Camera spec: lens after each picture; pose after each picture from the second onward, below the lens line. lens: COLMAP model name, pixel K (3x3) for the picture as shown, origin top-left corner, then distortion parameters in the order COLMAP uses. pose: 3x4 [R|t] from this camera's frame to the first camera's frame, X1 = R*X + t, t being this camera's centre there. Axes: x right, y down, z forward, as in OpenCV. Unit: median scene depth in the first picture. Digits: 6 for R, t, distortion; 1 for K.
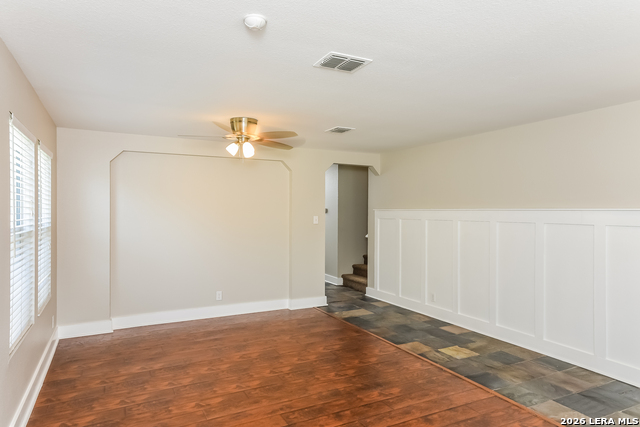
lens RADIAL K [[407.4, 0, 319.8], [0, 407.4, 212.1], [0, 0, 1]] dist [0.006601, 0.002854]
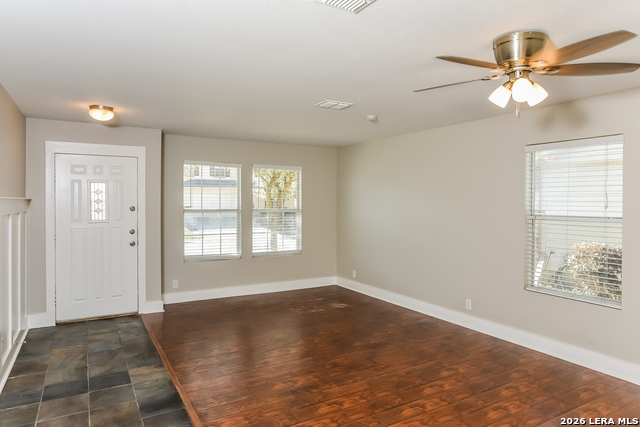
lens RADIAL K [[407.4, 0, 319.7], [0, 407.4, 210.6], [0, 0, 1]] dist [0.006601, 0.002854]
pose [[-0.998906, -0.007560, -0.046141, 0.138415], [-0.009104, 0.999403, 0.033334, -0.016386], [0.045861, 0.033718, -0.998379, 2.003390]]
